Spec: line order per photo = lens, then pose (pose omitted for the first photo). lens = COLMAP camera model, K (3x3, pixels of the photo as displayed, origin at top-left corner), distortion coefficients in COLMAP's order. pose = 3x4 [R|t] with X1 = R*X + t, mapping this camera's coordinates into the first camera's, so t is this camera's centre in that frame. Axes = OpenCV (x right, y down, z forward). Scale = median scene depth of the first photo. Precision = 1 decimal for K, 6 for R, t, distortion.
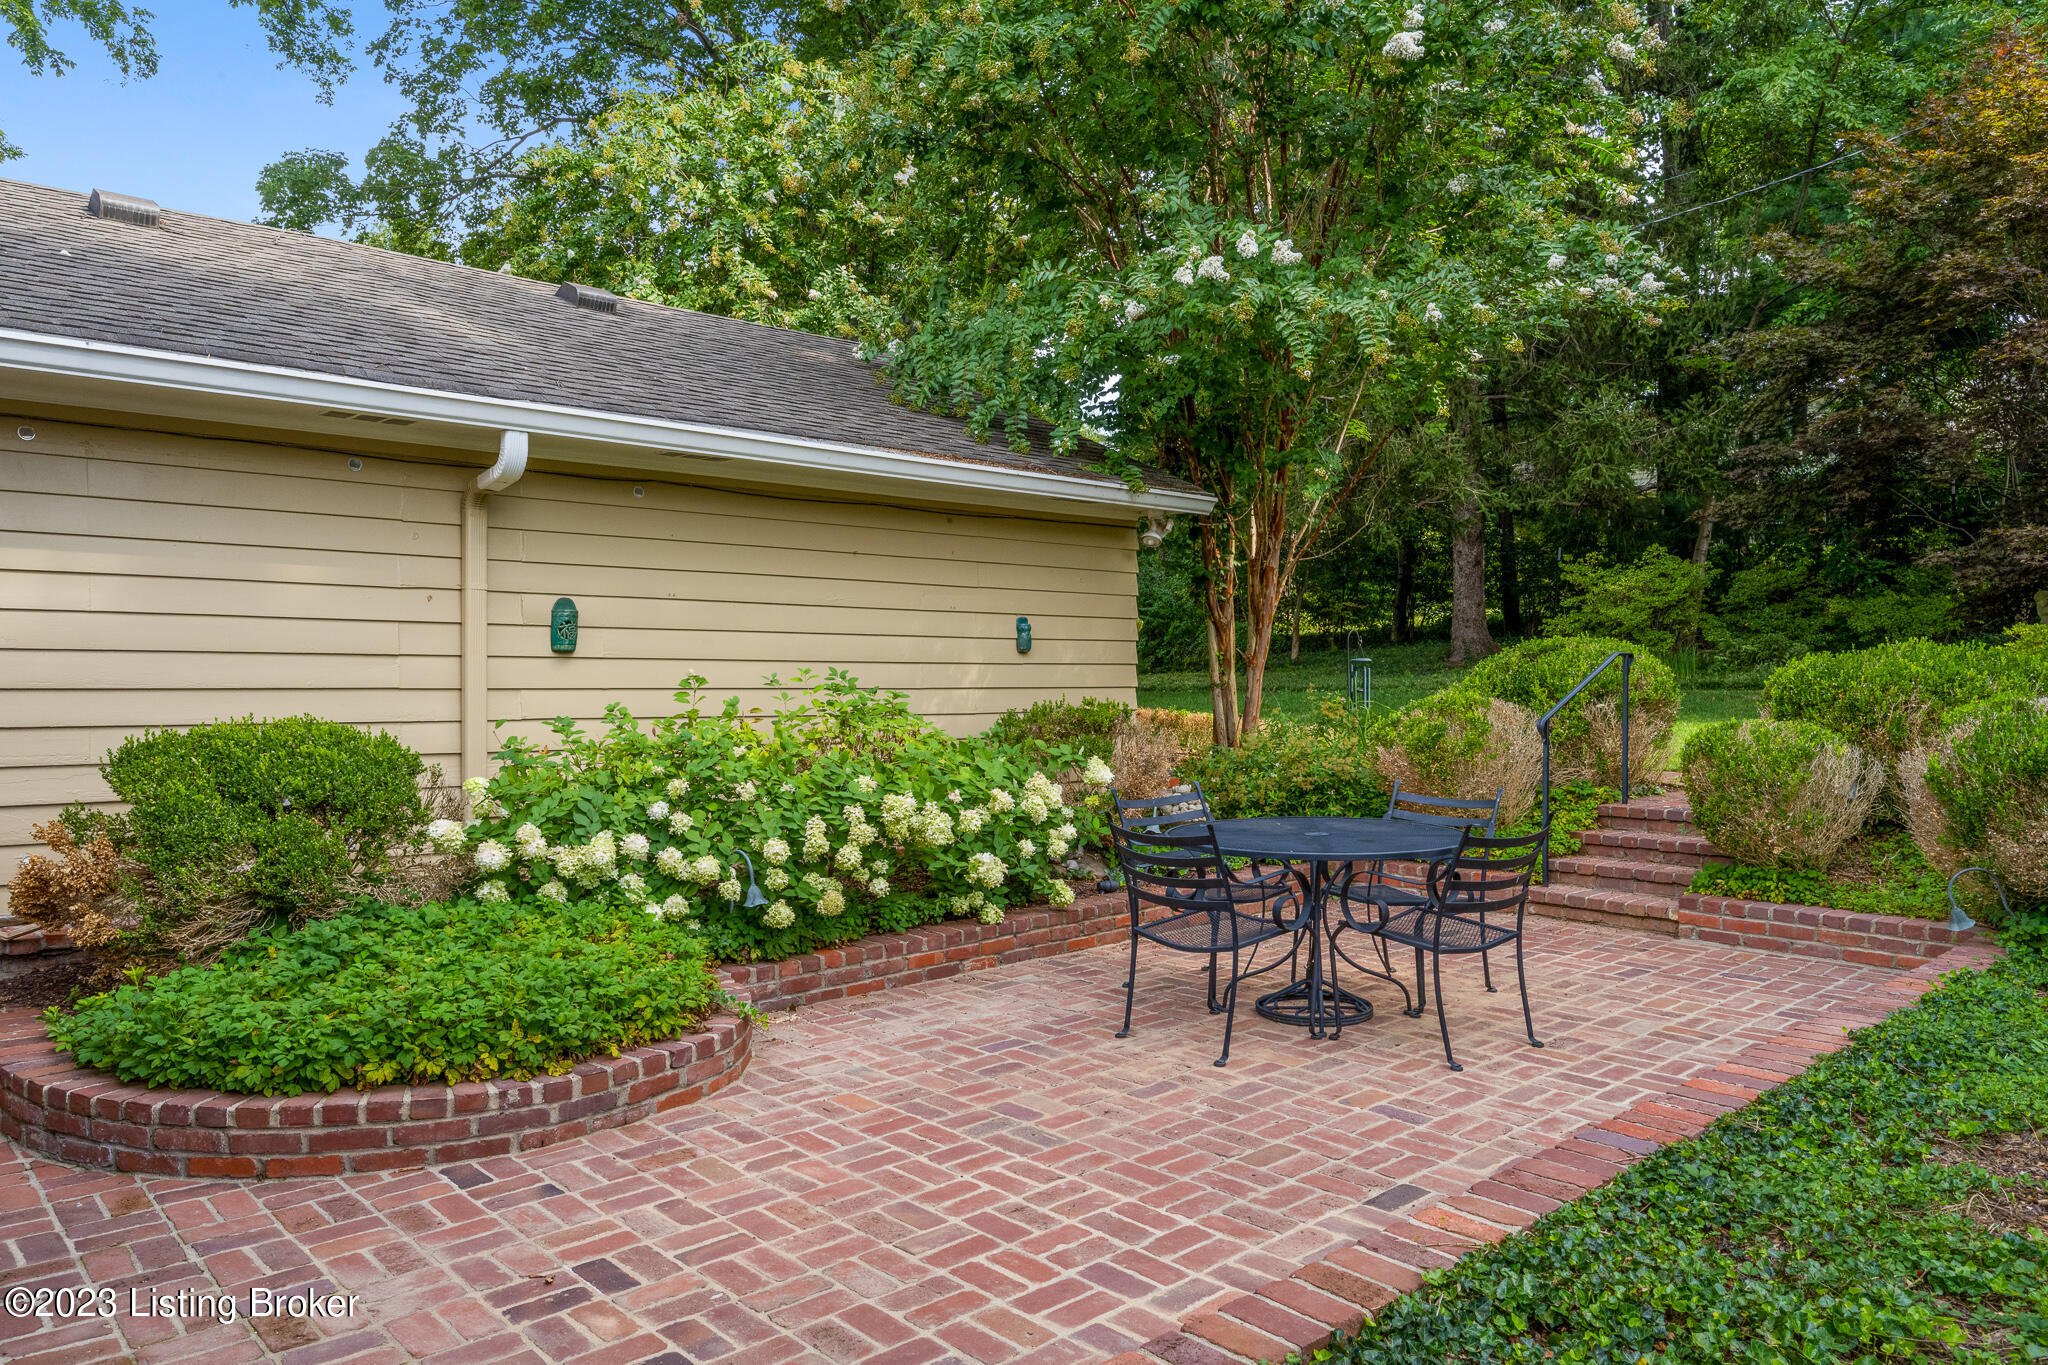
lens RADIAL K [[1433.4, 0, 1024.0], [0, 1433.4, 682.5], [0, 0, 1]] dist [0.000651, 0.000142]
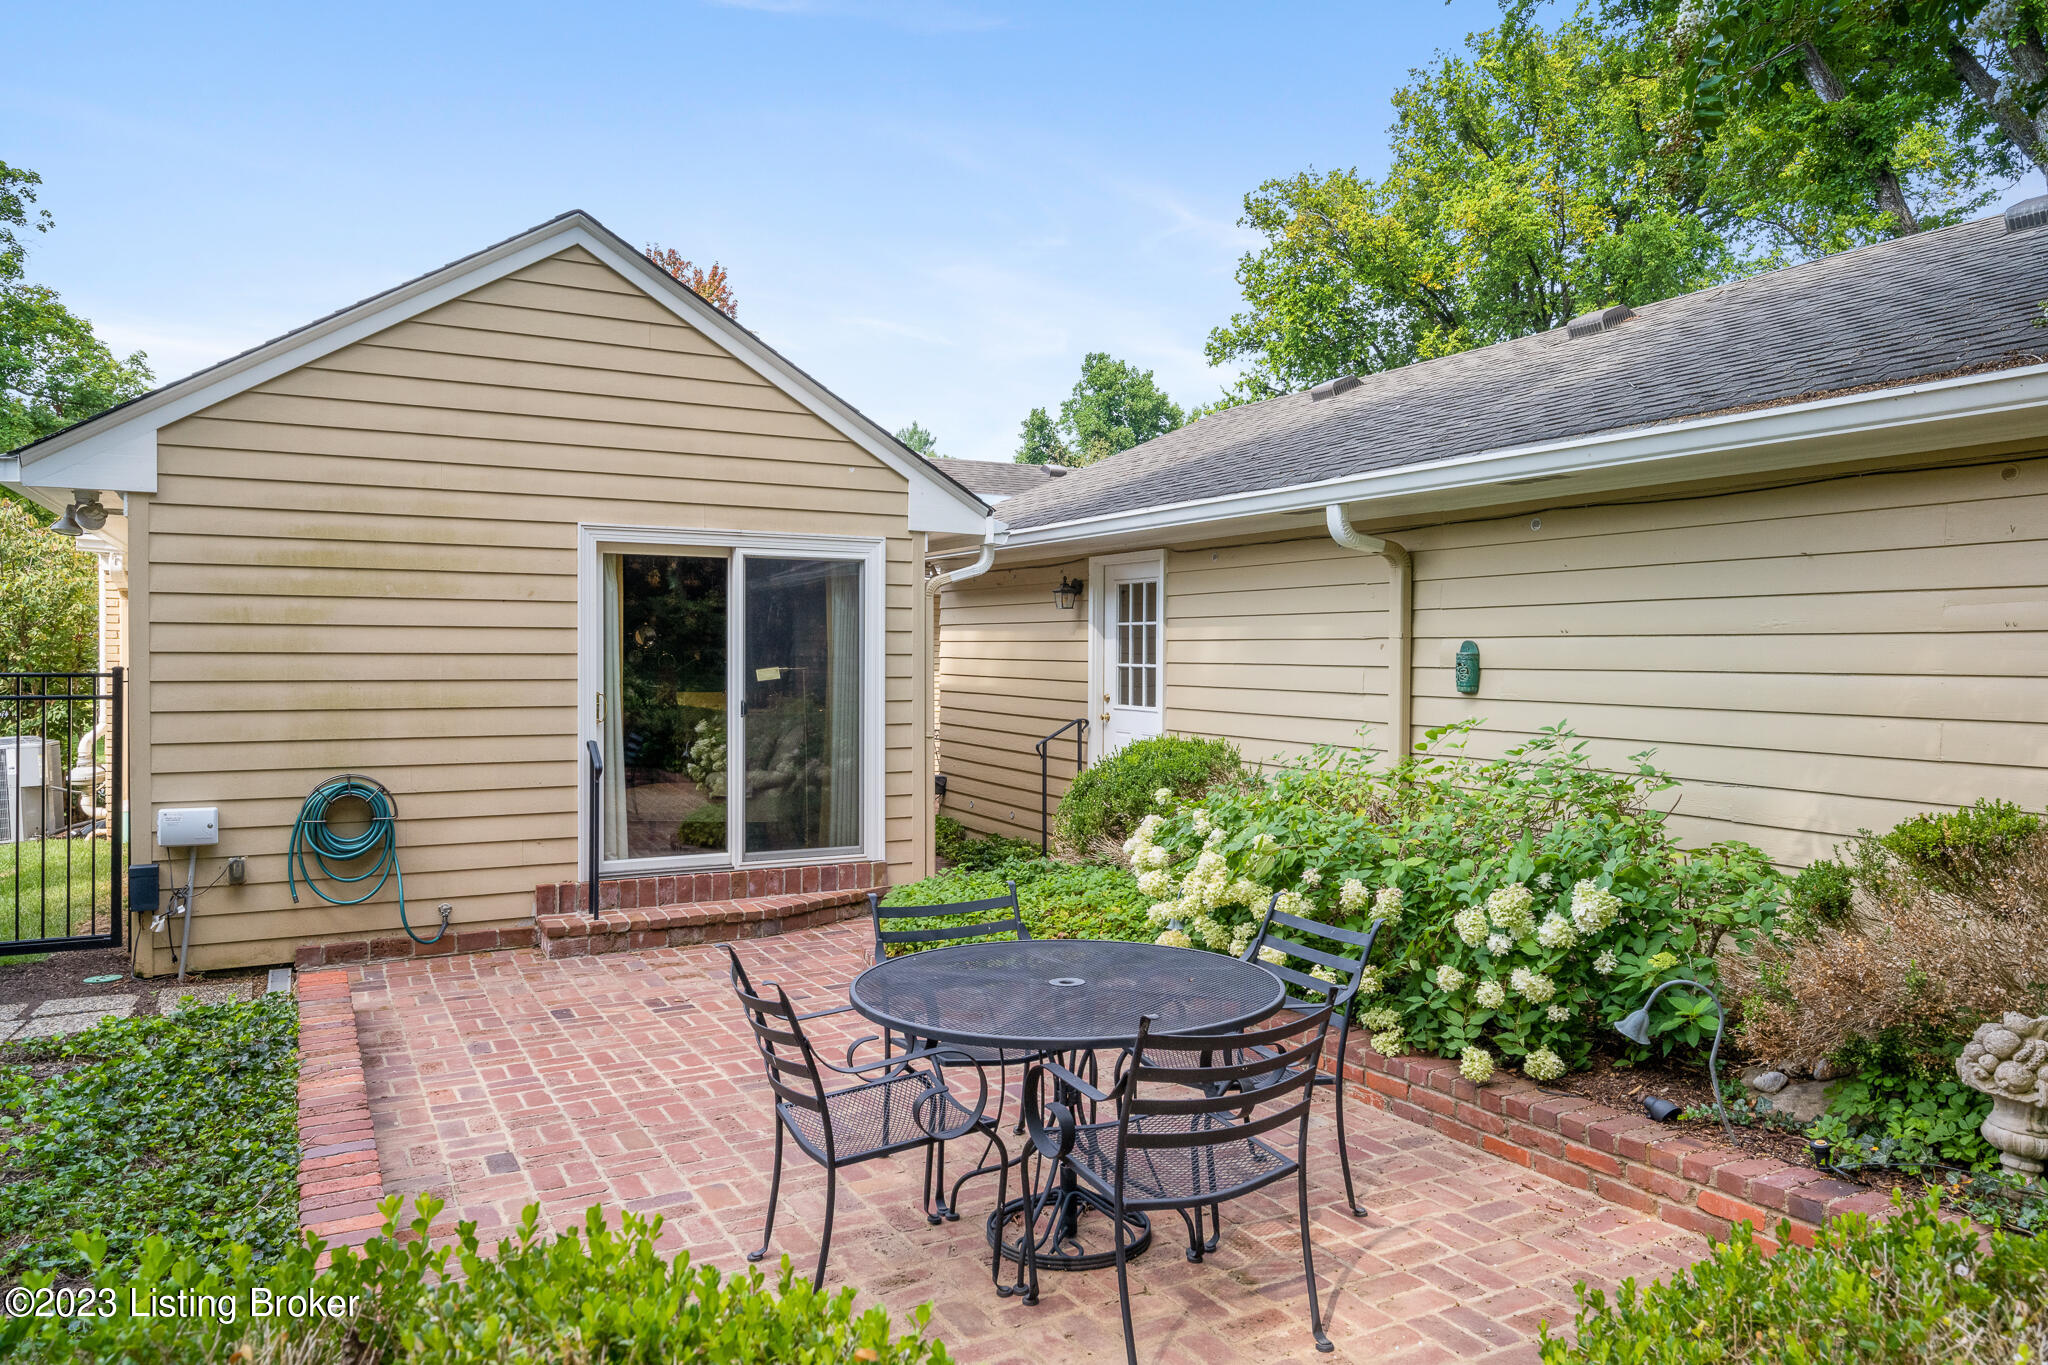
lens RADIAL K [[1310.9, 0, 1024.0], [0, 1310.9, 682.5], [0, 0, 1]] dist [-0.001670, -0.000113]
pose [[-0.225790, 0.017080, -0.974026, 1.174712], [-0.008457, 0.999774, 0.019492, -0.078187], [0.974139, 0.012638, -0.225595, 1.580115]]
